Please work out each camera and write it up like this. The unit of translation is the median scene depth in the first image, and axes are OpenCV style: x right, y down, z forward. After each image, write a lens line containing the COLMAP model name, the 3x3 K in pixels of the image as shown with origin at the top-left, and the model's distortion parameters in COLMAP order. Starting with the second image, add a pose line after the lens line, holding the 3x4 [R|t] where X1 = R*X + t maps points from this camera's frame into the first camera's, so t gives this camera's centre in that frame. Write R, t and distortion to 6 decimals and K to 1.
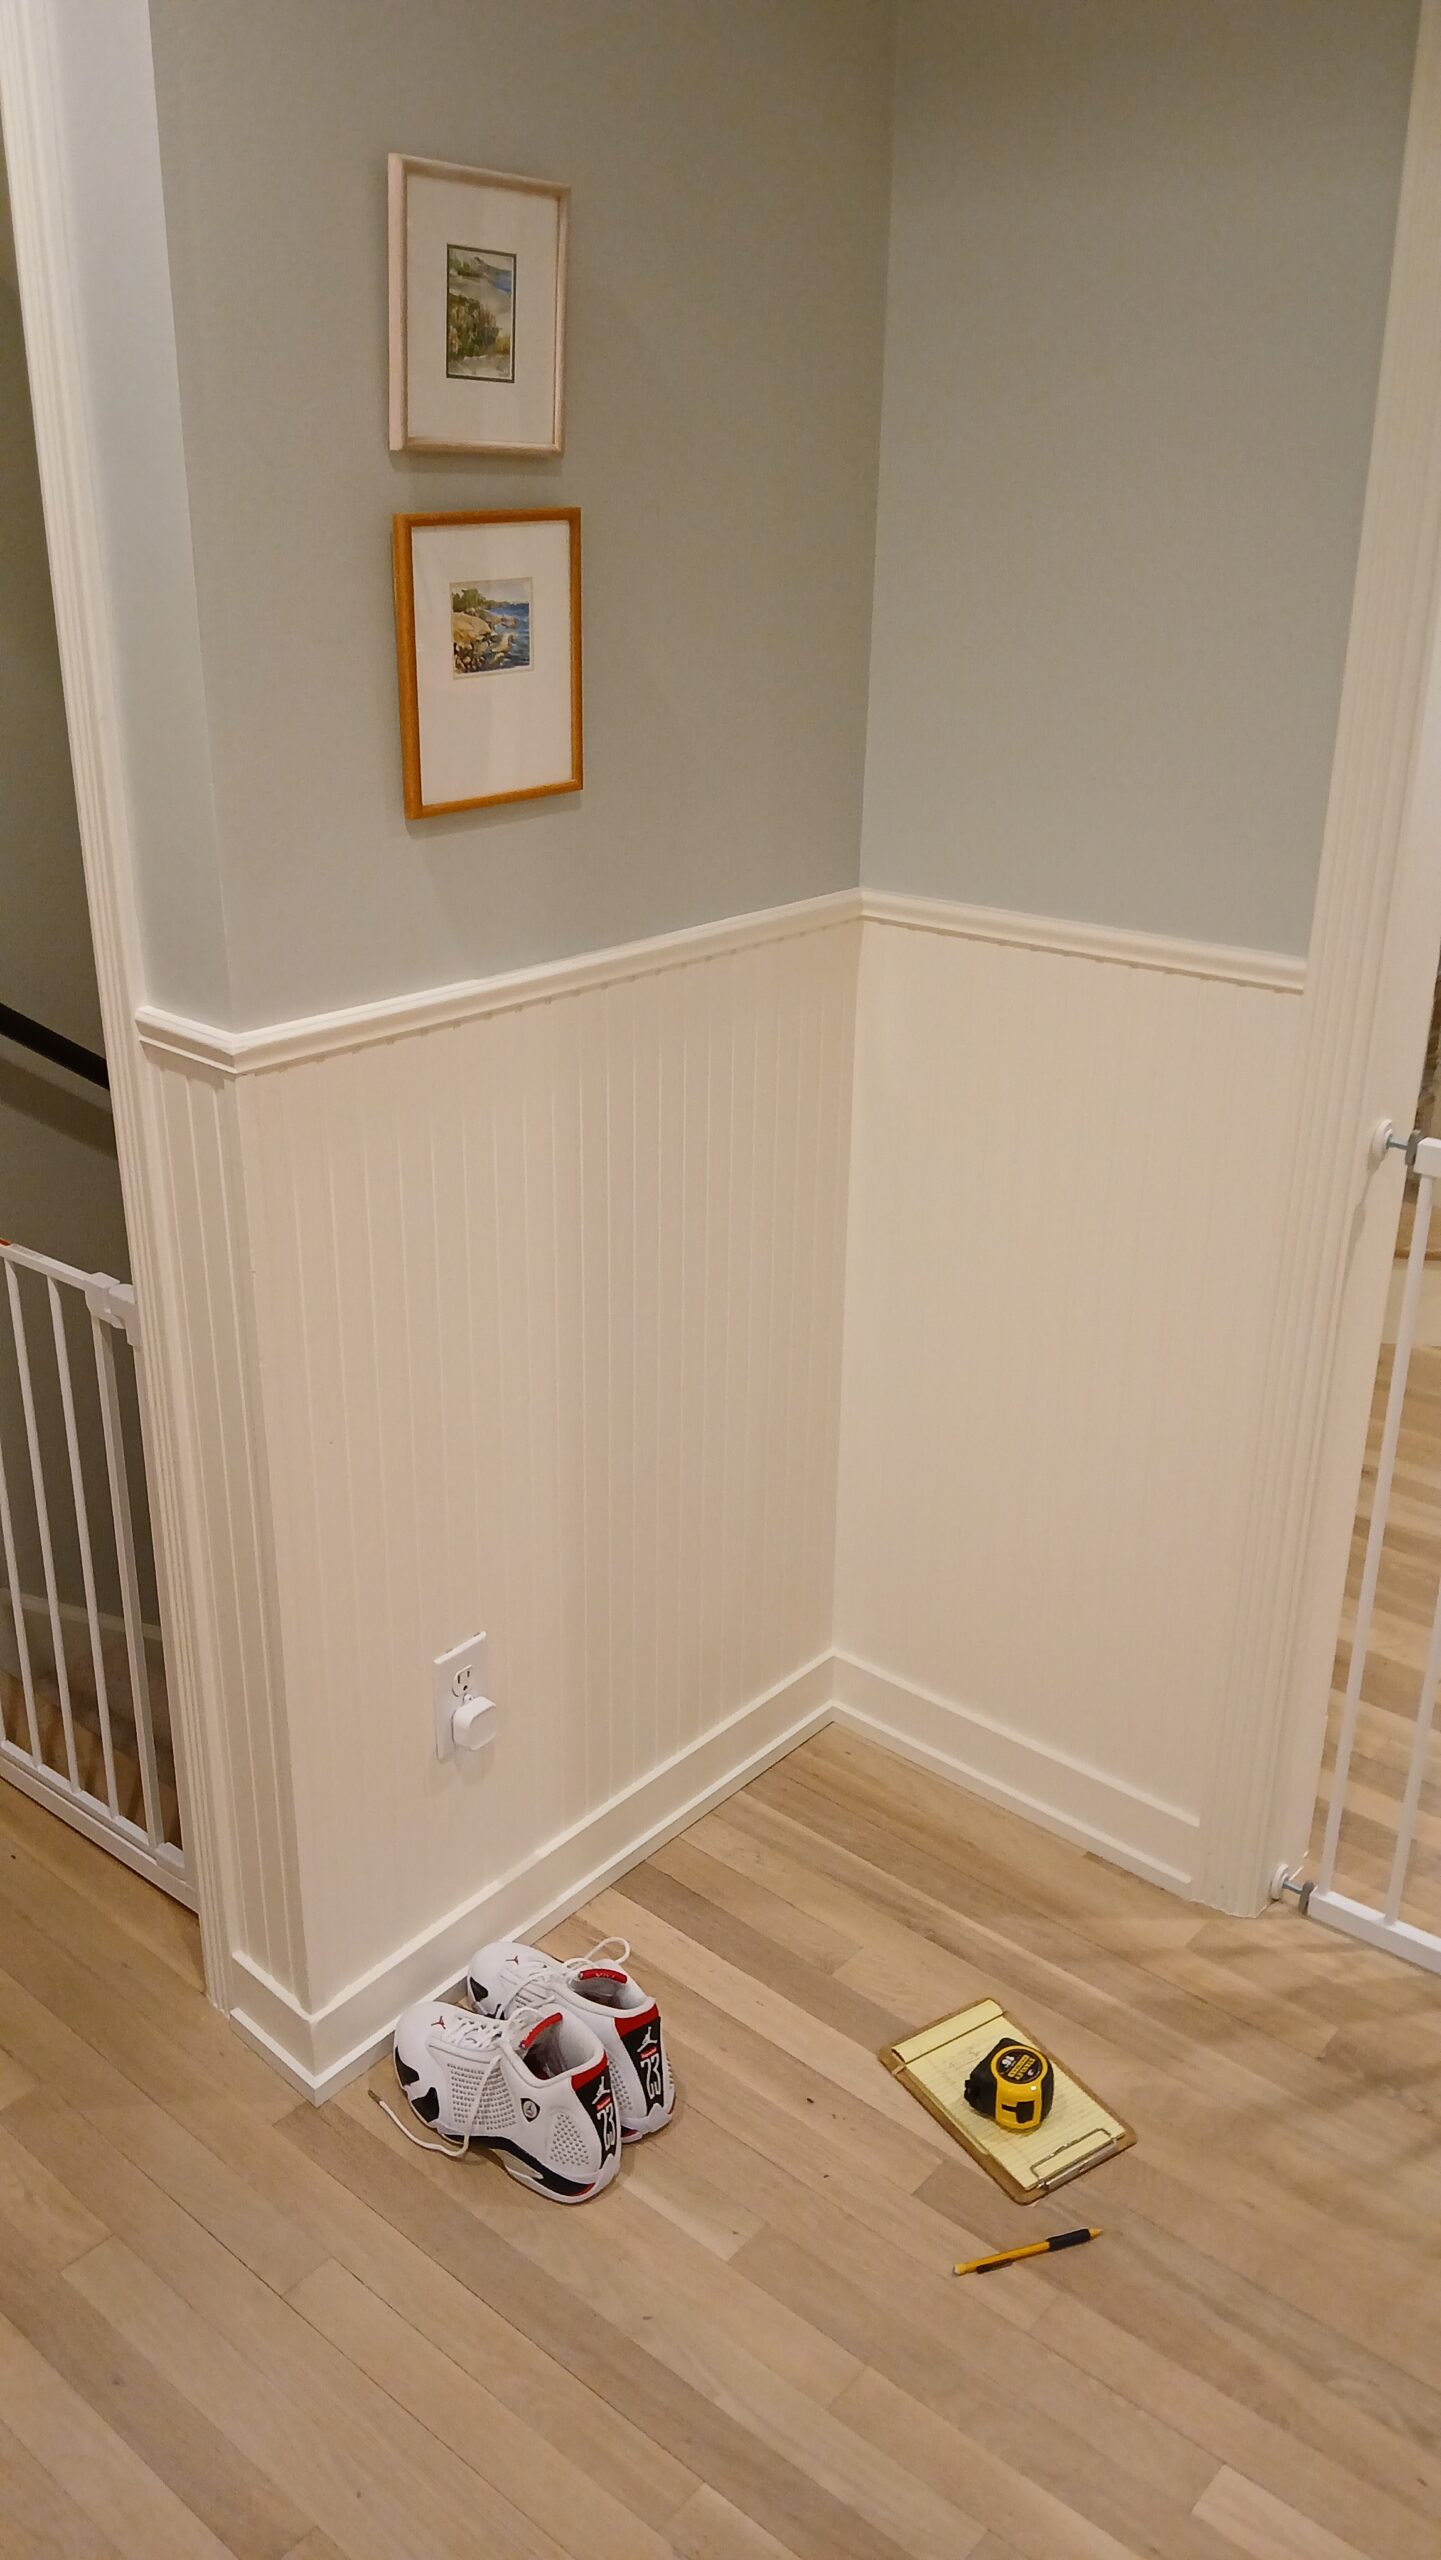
lens RADIAL K [[1966.7, 0, 720.5], [0, 1966.7, 1280.0], [0, 0, 1]] dist [0.051623, -0.101593]
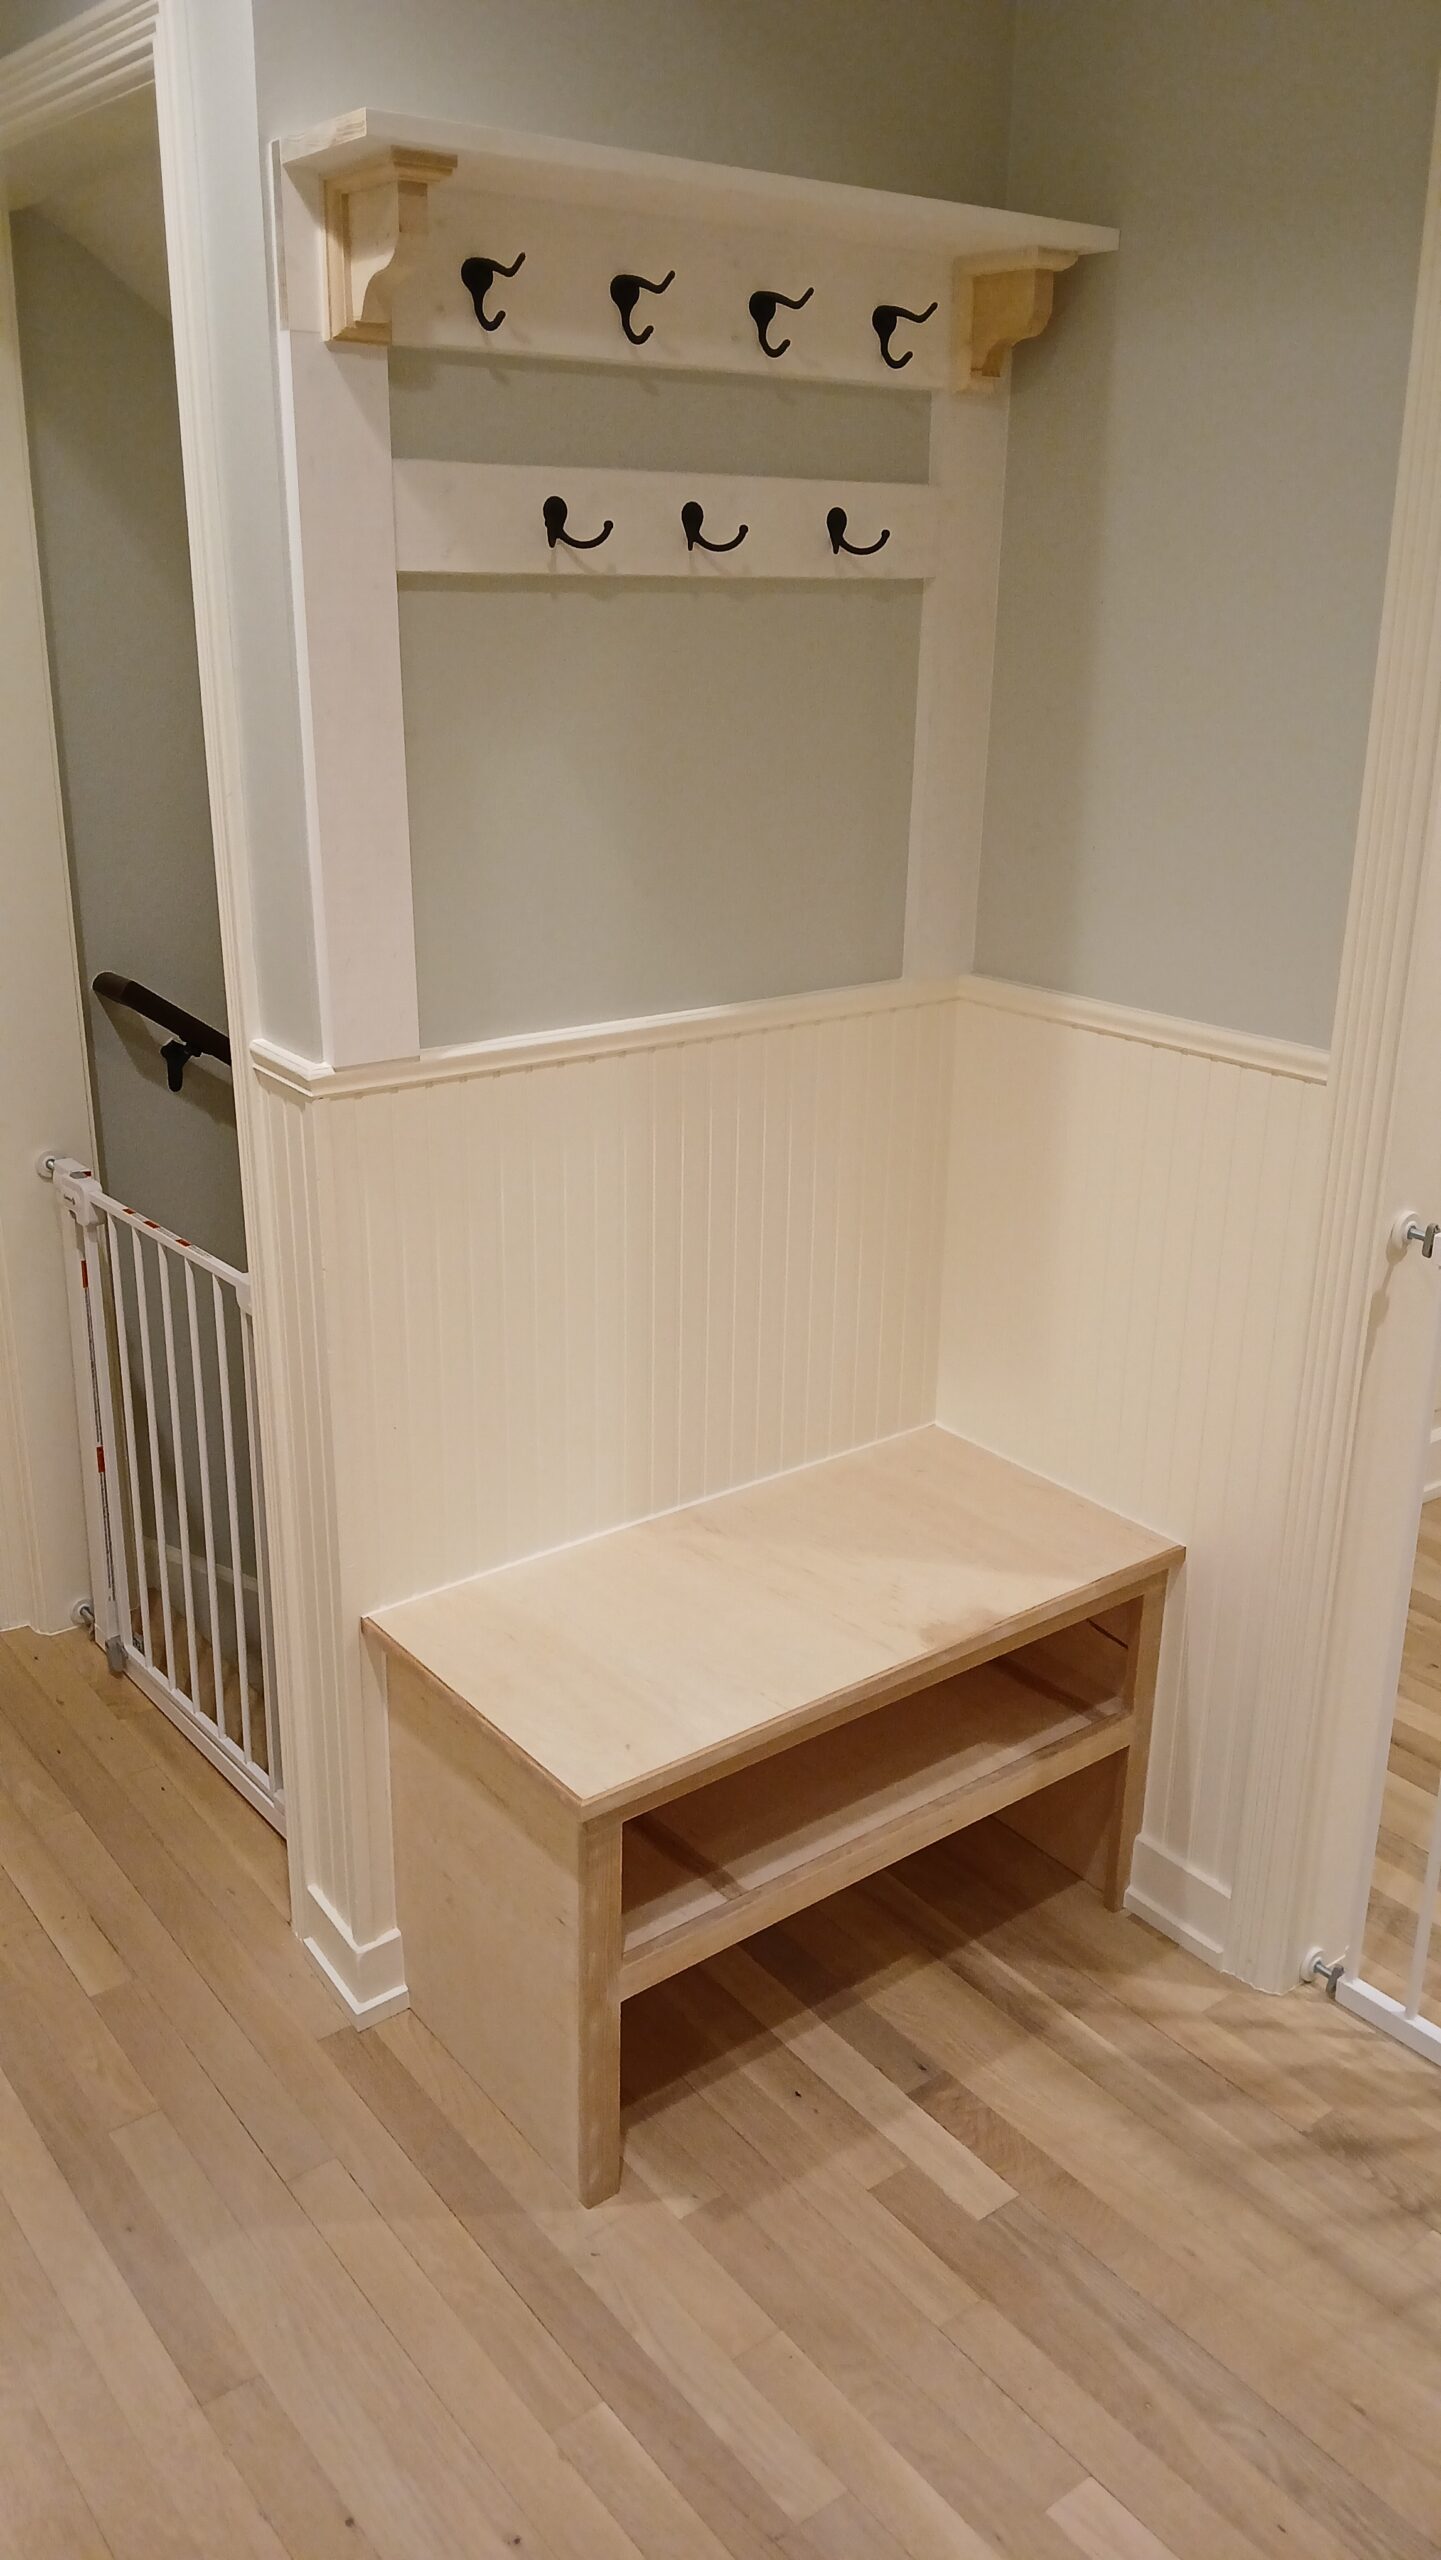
lens RADIAL K [[1966.7, 0, 720.5], [0, 1966.7, 1280.0], [0, 0, 1]] dist [0.051623, -0.101593]
pose [[0.978337, 0.073214, -0.193638, 0.187872], [-0.082082, 0.995894, -0.038171, 0.023605], [0.190048, 0.053238, 0.980330, -0.078279]]
